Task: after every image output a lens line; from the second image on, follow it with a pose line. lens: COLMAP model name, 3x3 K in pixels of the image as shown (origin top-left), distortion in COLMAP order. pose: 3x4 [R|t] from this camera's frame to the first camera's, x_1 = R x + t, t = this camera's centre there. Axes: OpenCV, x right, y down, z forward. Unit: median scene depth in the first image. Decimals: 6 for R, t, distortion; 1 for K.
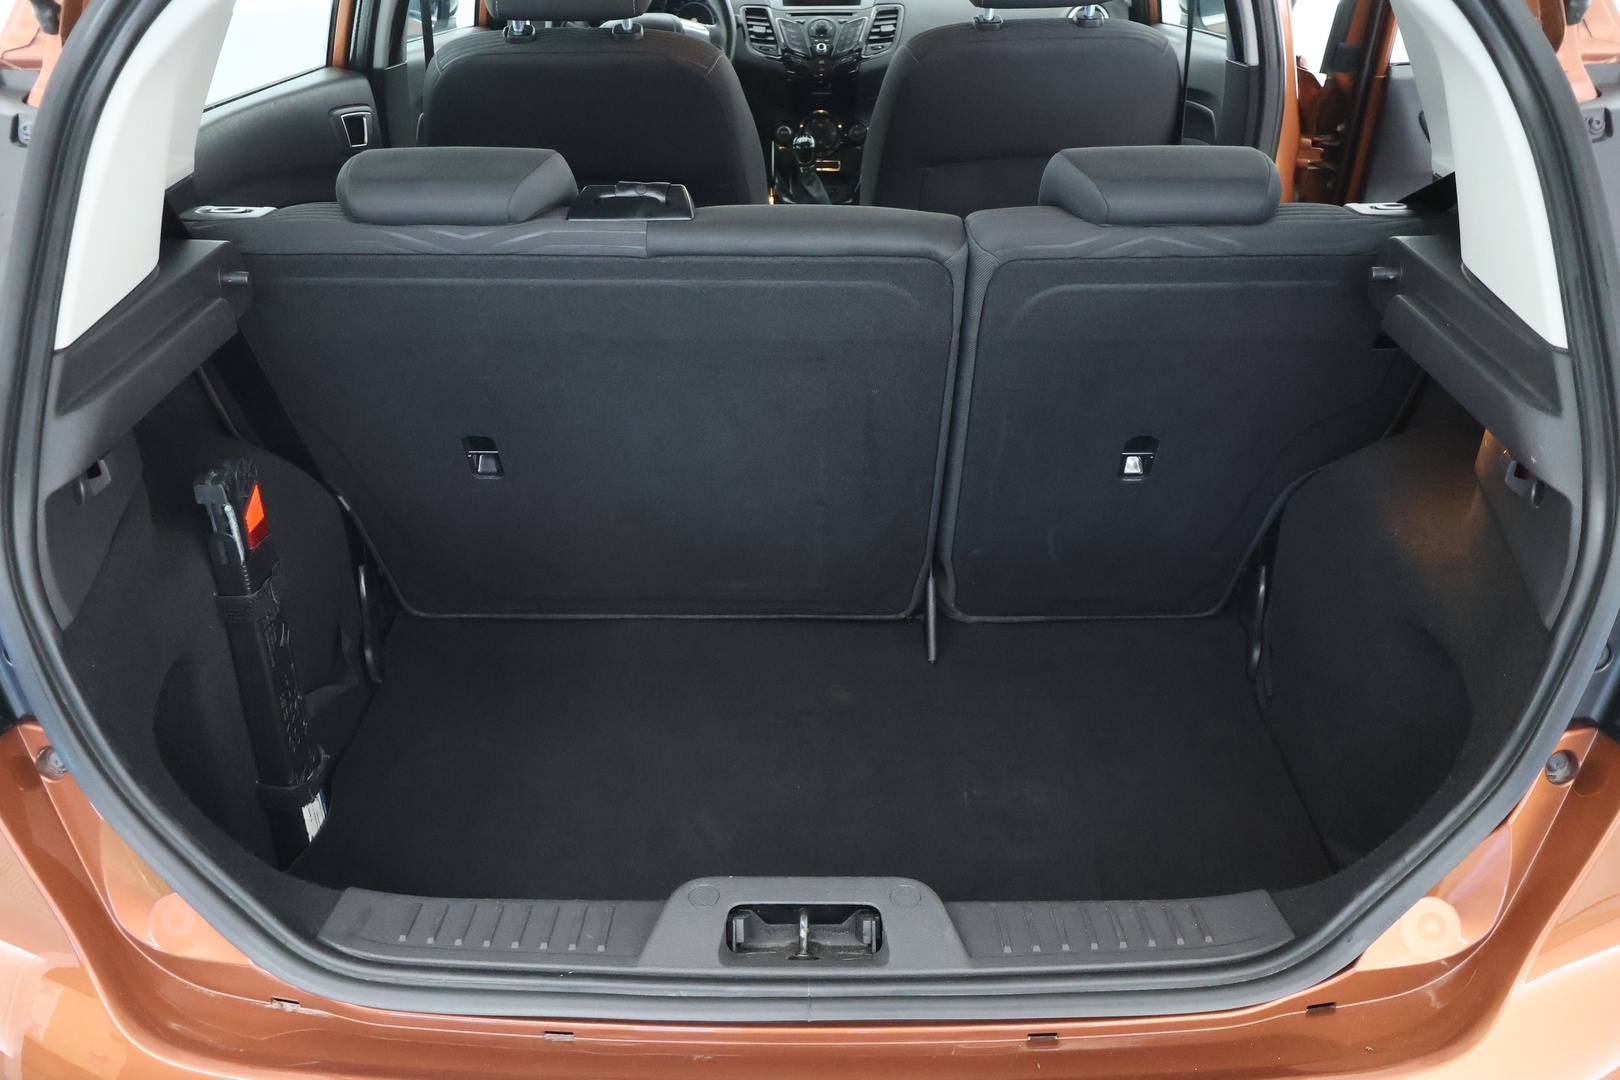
lens RADIAL K [[1351.2, 0, 810.6], [0, 1351.2, 540.5], [0, 0, 1]] dist [0.002413, 0.000453]
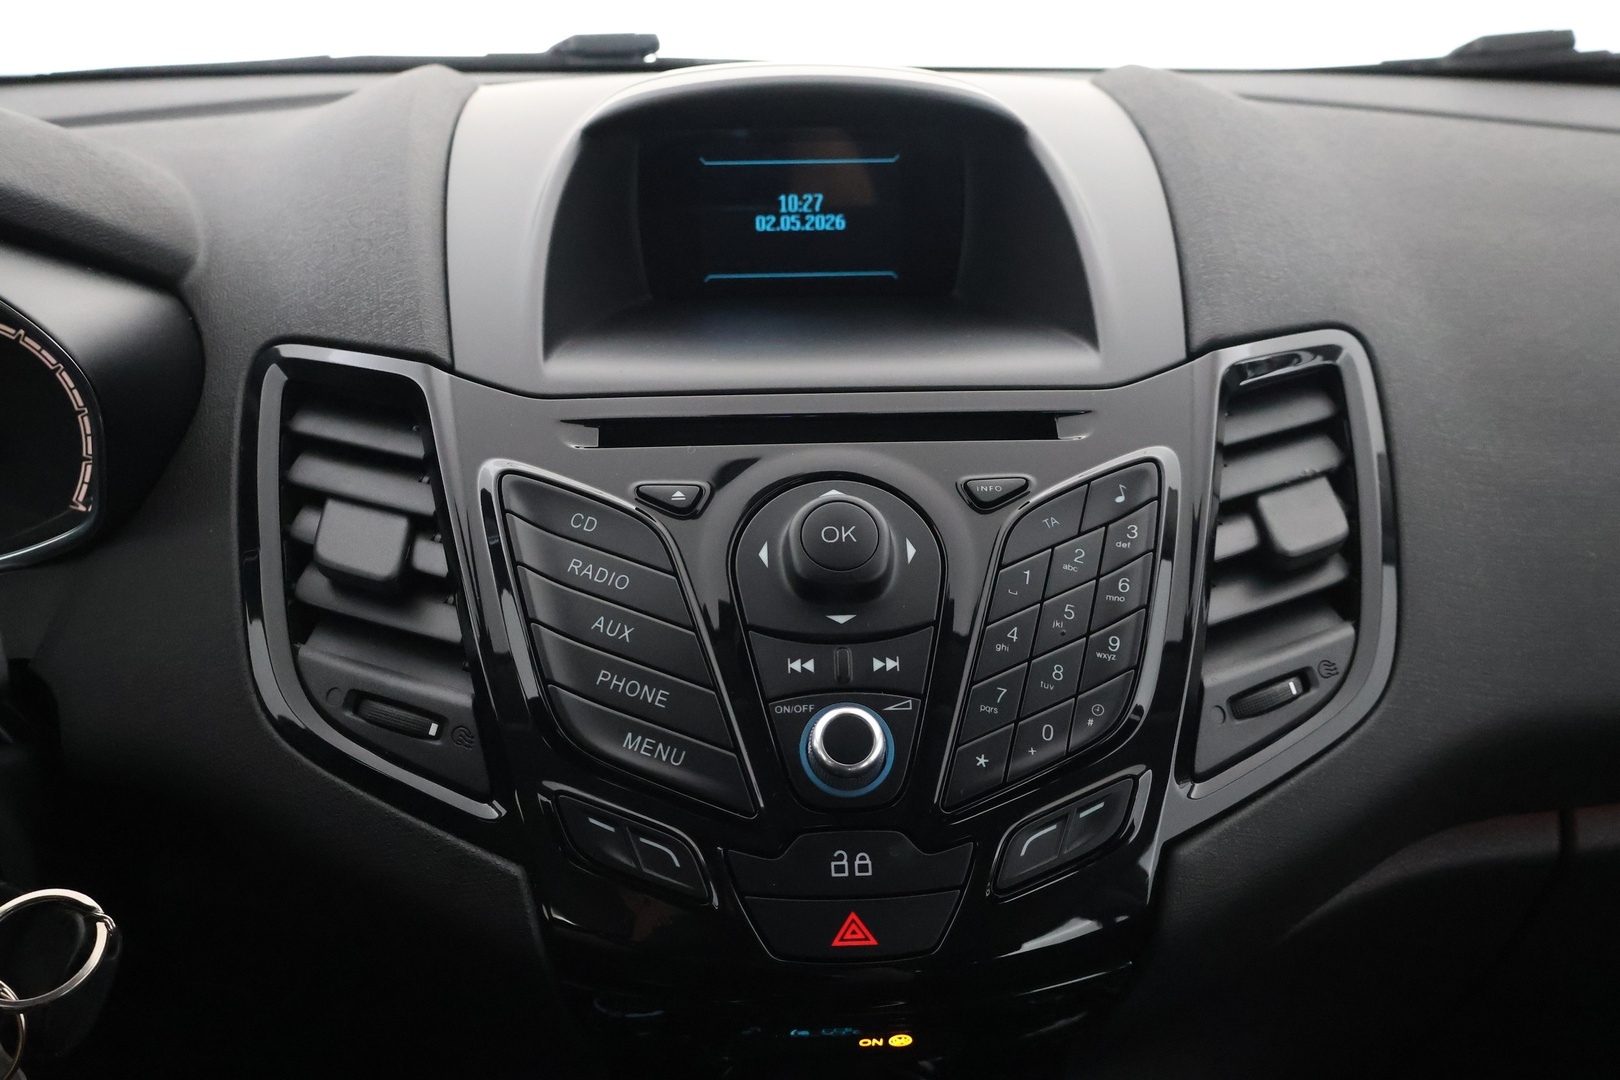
lens RADIAL K [[1517.0, 0, 809.6], [0, 1517.0, 539.2], [0, 0, 1]] dist [0.000195, 0.000000]
pose [[0.998682, -0.015504, 0.048927, -0.001340], [0.020937, 0.993426, -0.112546, -0.362498], [-0.046861, 0.113422, 0.992441, 0.855661]]
